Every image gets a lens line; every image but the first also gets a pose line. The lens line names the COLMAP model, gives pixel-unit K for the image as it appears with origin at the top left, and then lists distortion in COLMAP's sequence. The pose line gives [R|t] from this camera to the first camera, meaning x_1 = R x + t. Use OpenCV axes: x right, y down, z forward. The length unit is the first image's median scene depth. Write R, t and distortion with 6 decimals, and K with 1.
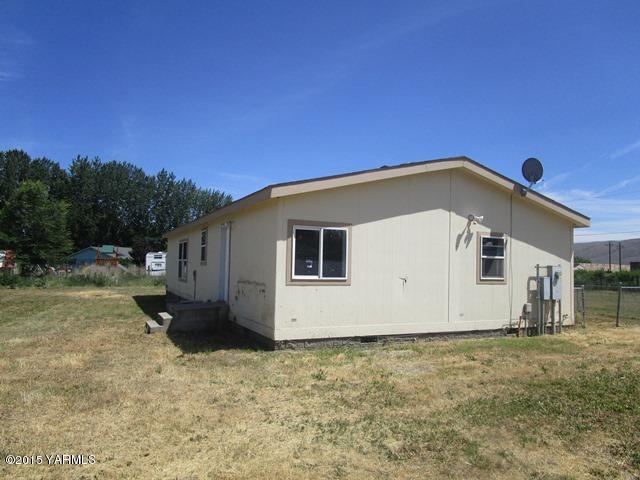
lens RADIAL K [[455.4, 0, 316.1], [0, 455.4, 242.1], [0, 0, 1]] dist [-0.036731, -0.000171]
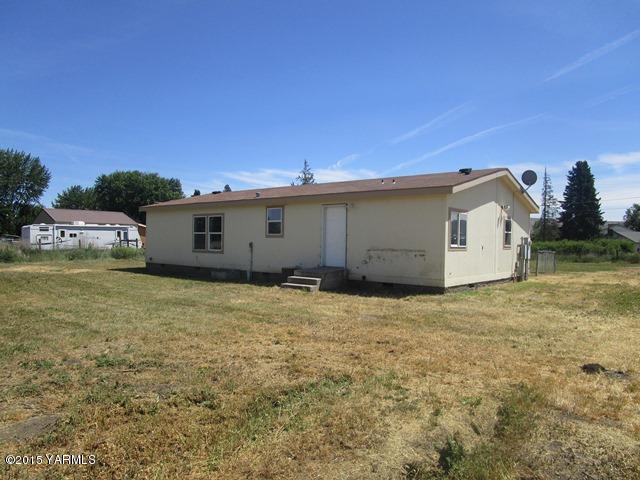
lens RADIAL K [[455.4, 0, 316.1], [0, 455.4, 242.1], [0, 0, 1]] dist [-0.036731, -0.000171]
pose [[0.910064, -0.007243, 0.414404, -0.866647], [-0.018120, 0.998196, 0.057240, -0.009979], [-0.414071, -0.059601, 0.908291, -0.148022]]
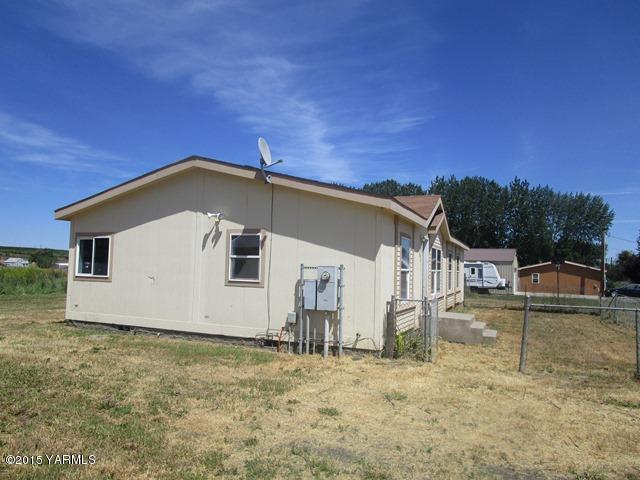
lens RADIAL K [[455.4, 0, 316.1], [0, 455.4, 242.1], [0, 0, 1]] dist [-0.036731, -0.000171]
pose [[0.666369, -0.051517, -0.743840, 1.164537], [0.030267, 0.998657, -0.042051, 0.047147], [0.745008, 0.005508, 0.667033, 0.507171]]
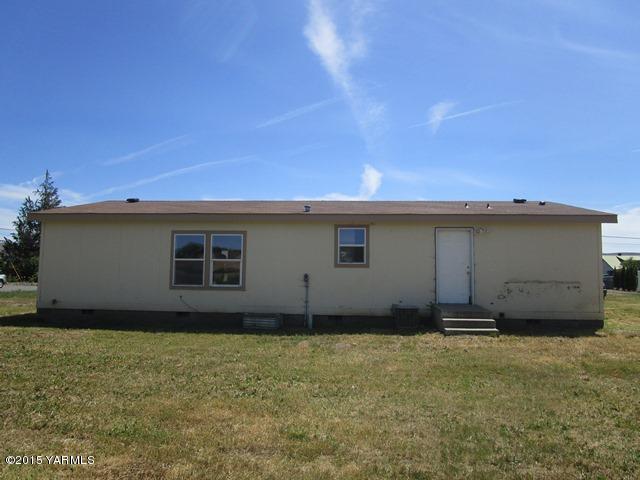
lens RADIAL K [[455.4, 0, 316.1], [0, 455.4, 242.1], [0, 0, 1]] dist [-0.036731, -0.000171]
pose [[0.501992, 0.047280, 0.863579, -1.414519], [-0.046715, 0.998529, -0.027514, 0.038860], [-0.863610, -0.026530, 0.503462, 0.844749]]
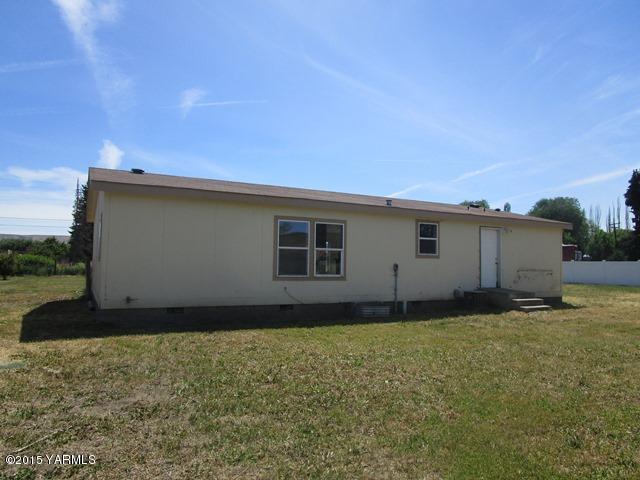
lens RADIAL K [[455.4, 0, 316.1], [0, 455.4, 242.1], [0, 0, 1]] dist [-0.036731, -0.000171]
pose [[-0.038040, 0.028784, 0.998862, -1.665995], [-0.068387, 0.997167, -0.031340, 0.085224], [-0.996933, -0.069501, -0.035964, 1.740856]]
